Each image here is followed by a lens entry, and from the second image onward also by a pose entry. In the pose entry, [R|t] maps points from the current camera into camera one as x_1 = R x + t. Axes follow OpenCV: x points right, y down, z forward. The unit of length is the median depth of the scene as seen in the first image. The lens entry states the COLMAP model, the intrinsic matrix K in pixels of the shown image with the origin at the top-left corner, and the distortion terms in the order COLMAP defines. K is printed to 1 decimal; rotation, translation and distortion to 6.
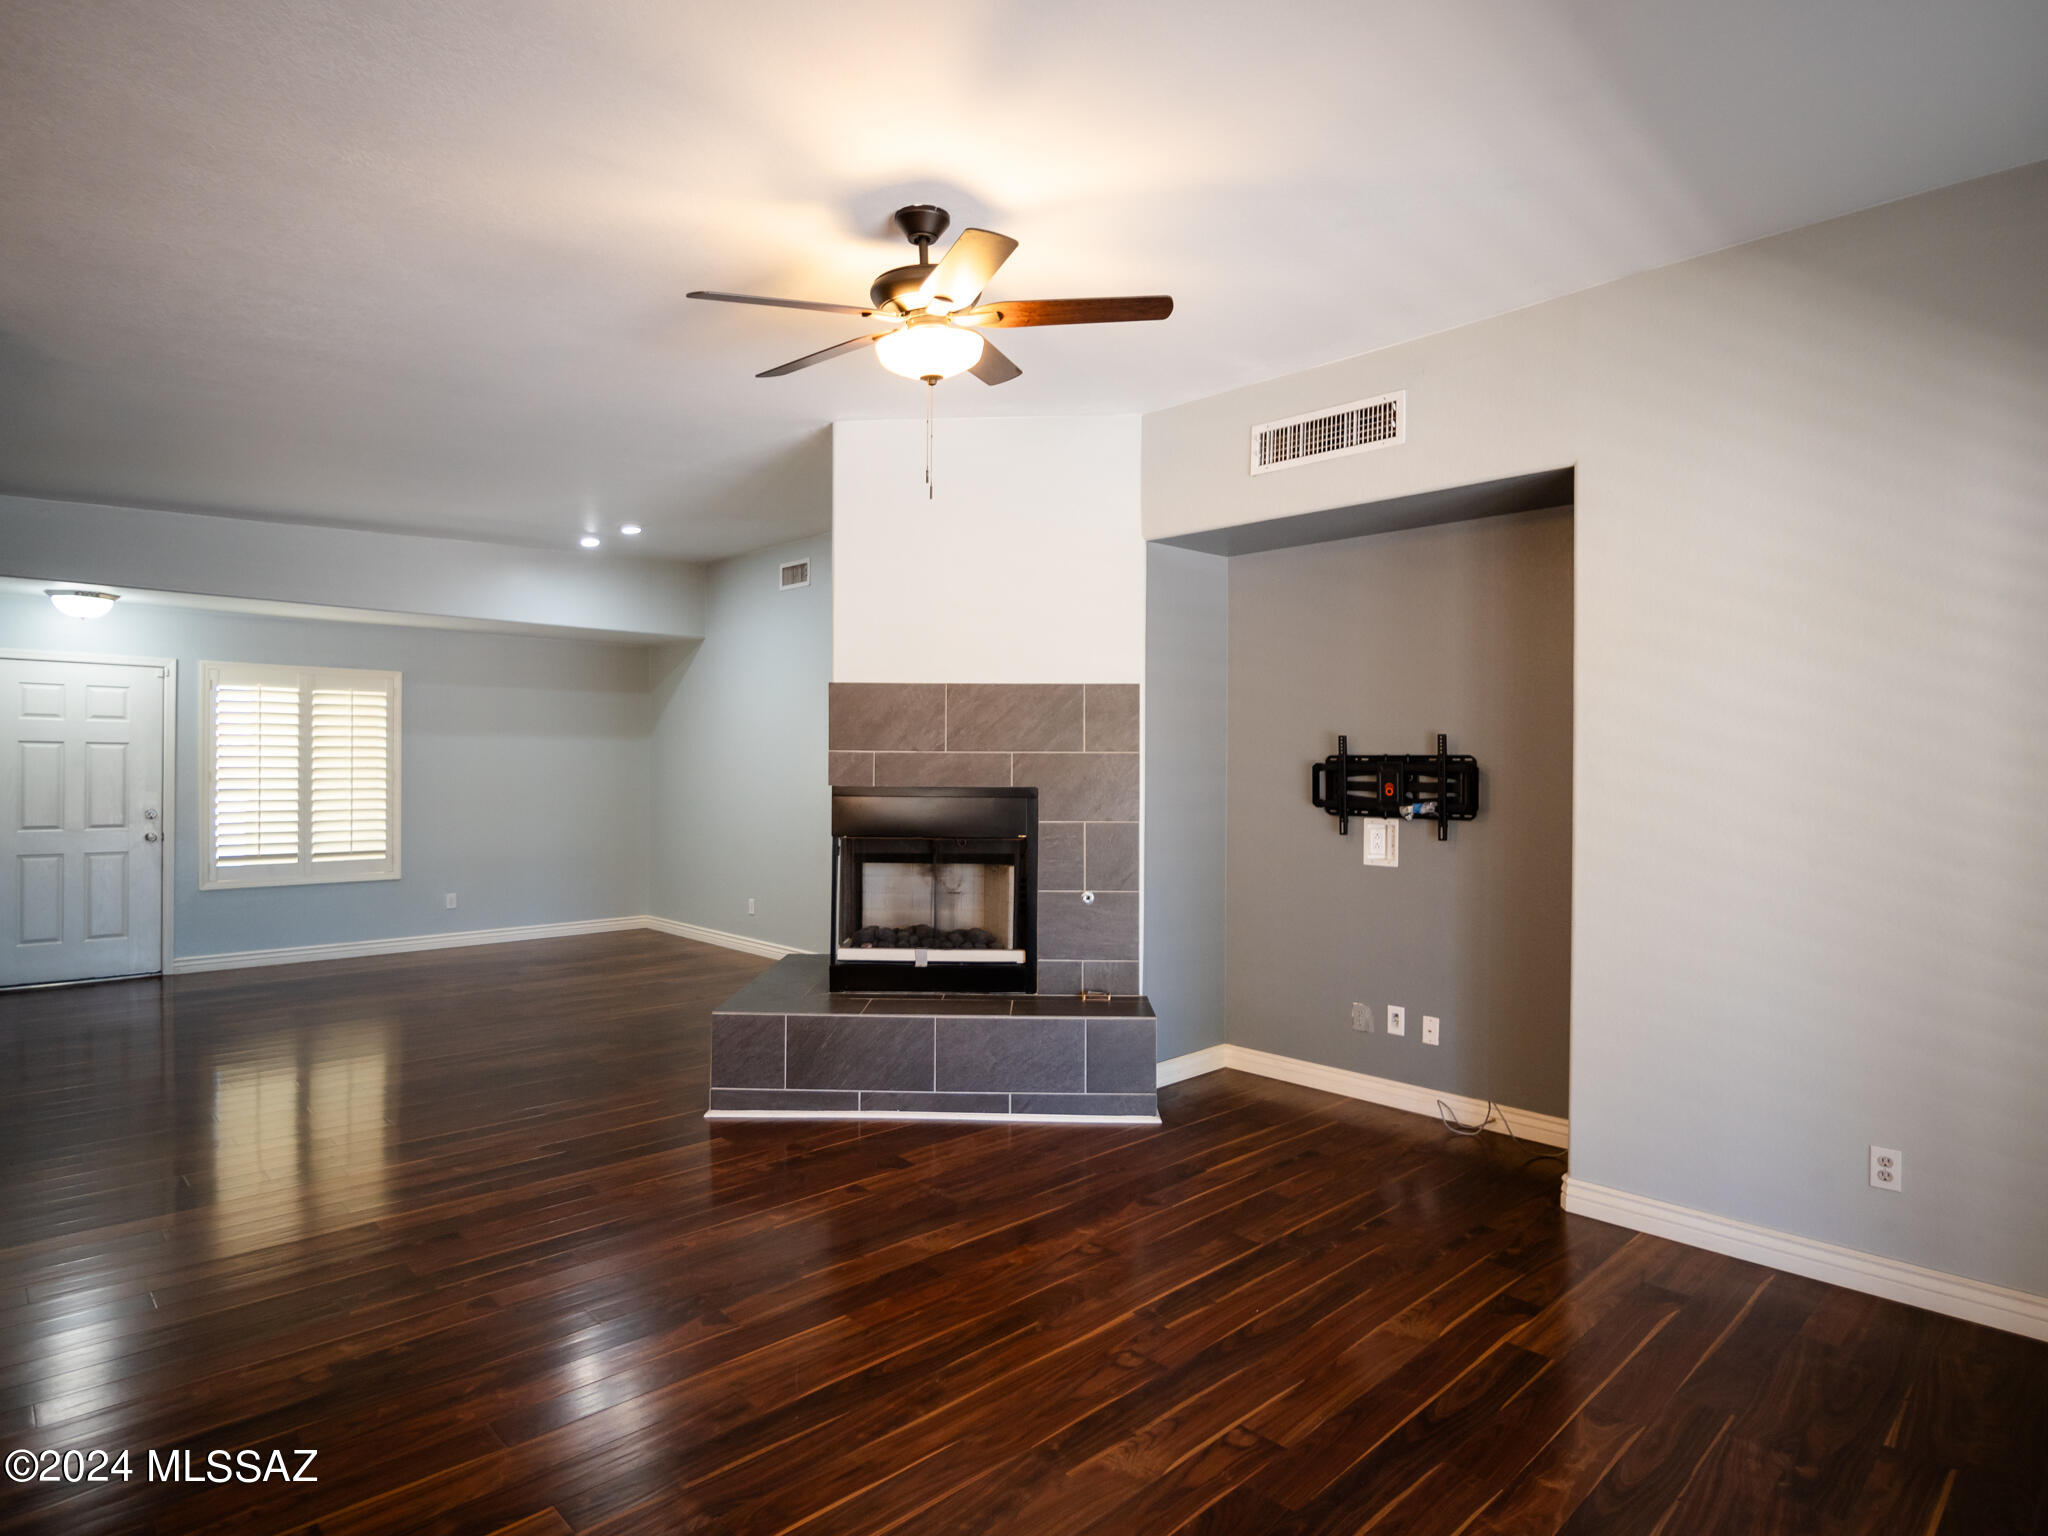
lens RADIAL K [[1148.0, 0, 1014.8], [0, 1148.0, 771.6], [0, 0, 1]] dist [-0.012946, 0.001238]
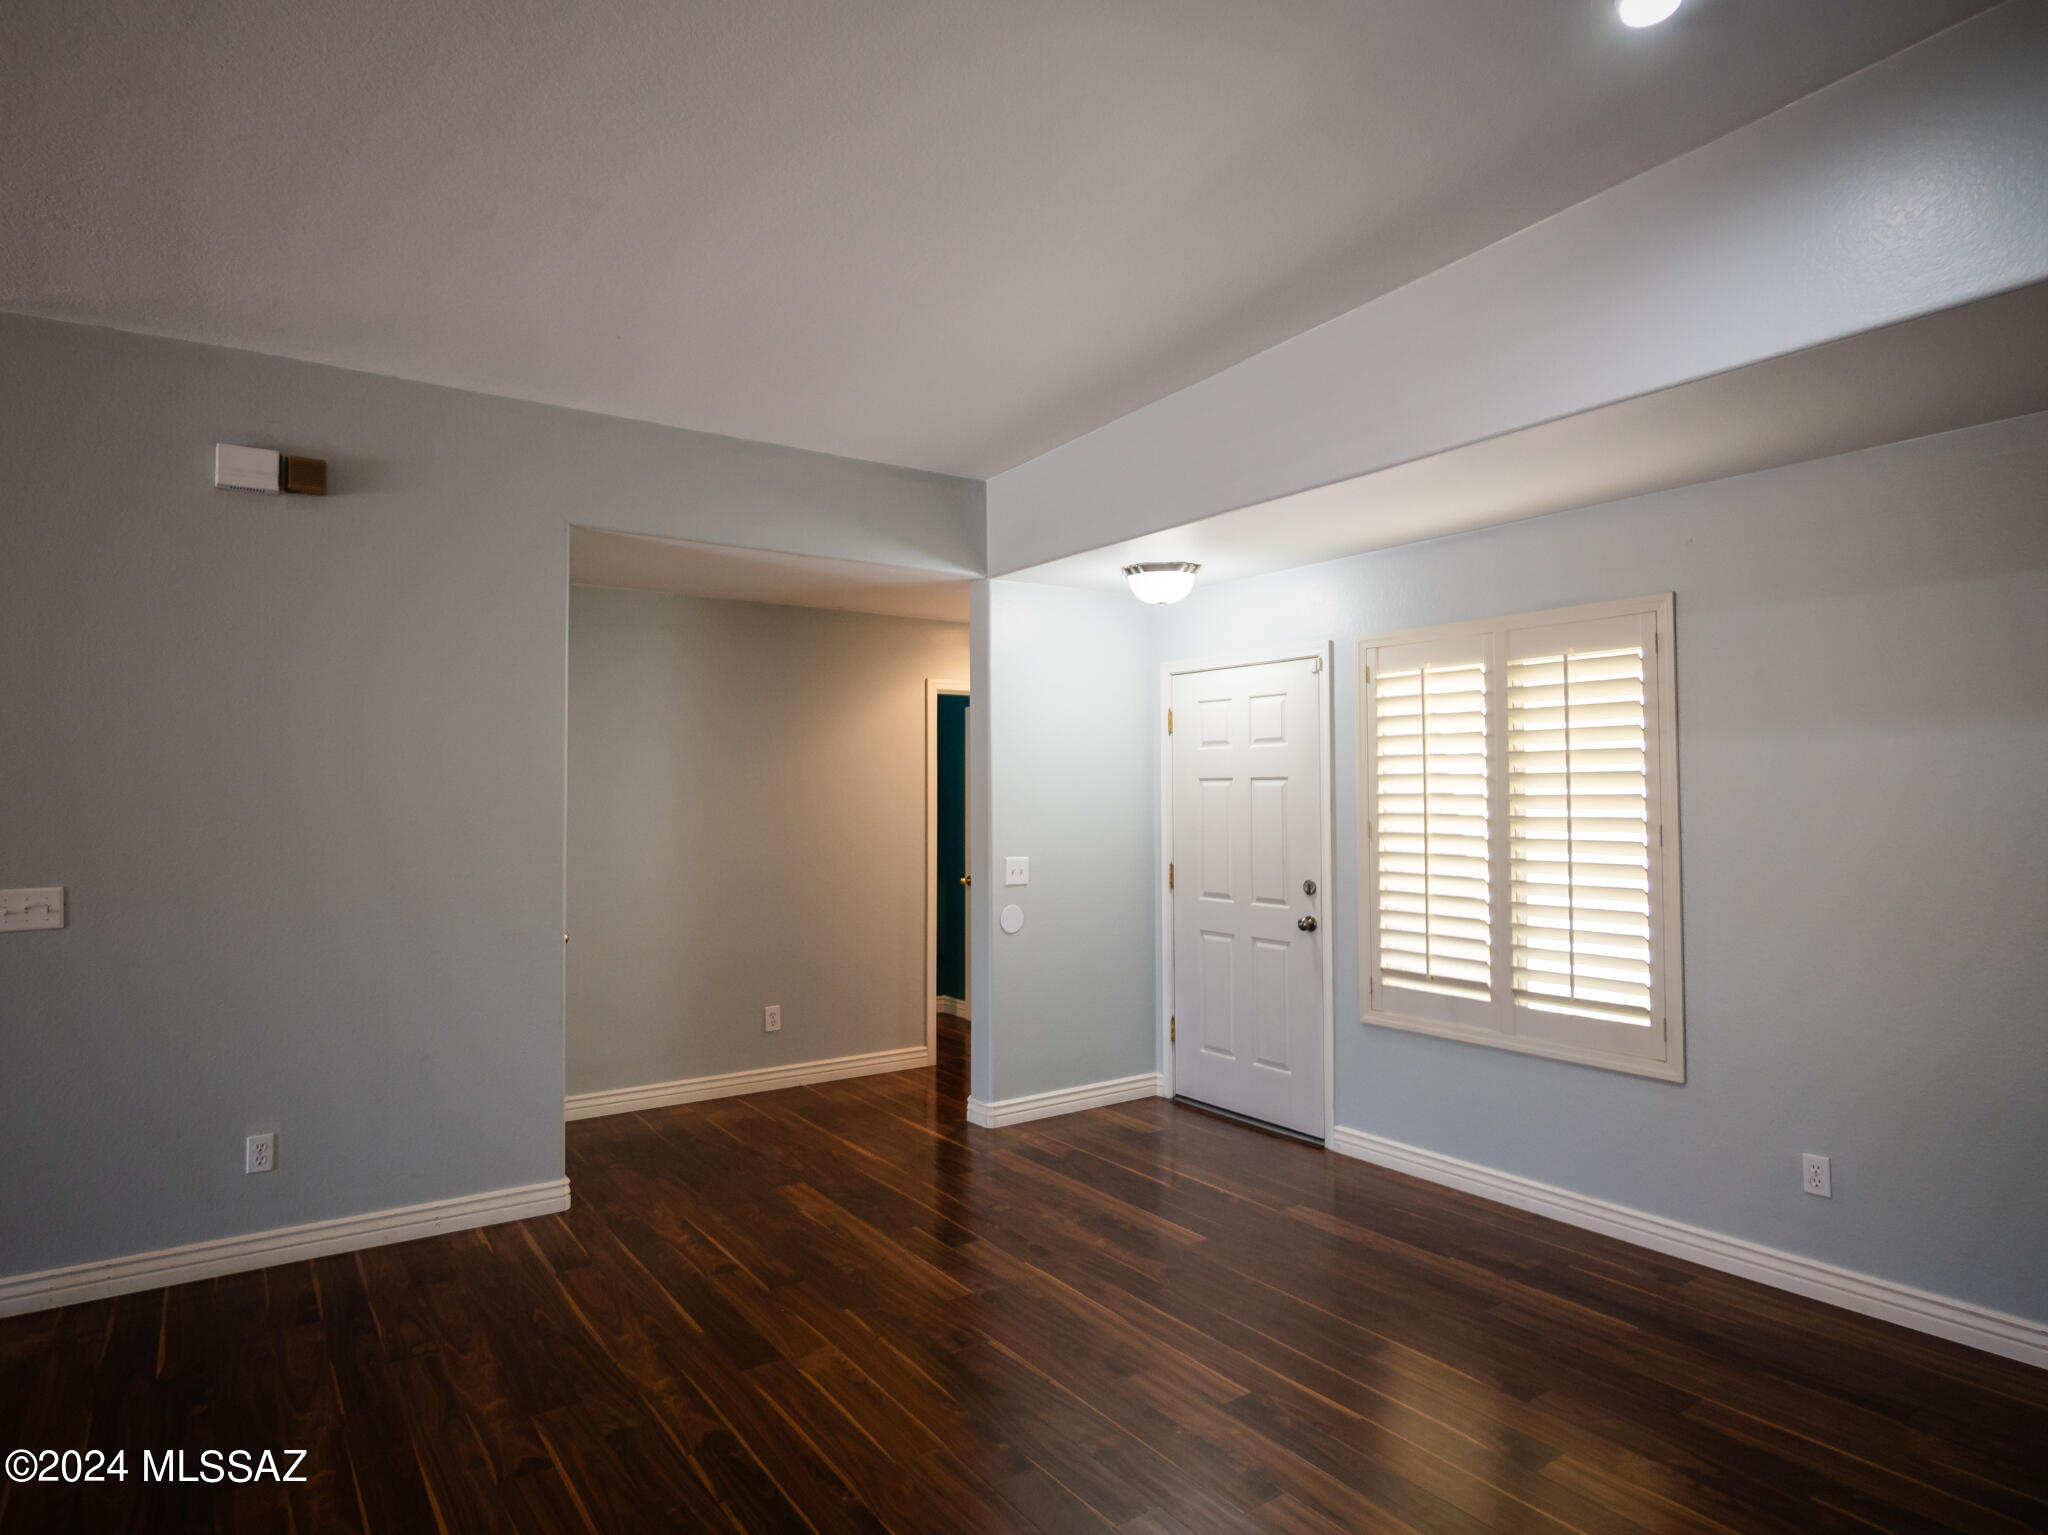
lens RADIAL K [[1148.0, 0, 1028.7], [0, 1148.0, 755.4], [0, 0, 1]] dist [-0.012946, 0.001238]
pose [[-0.144720, -0.042618, -0.988554, -0.097769], [-0.006594, 0.999091, -0.042107, -0.008887], [0.989451, 0.000425, -0.144869, 0.997099]]
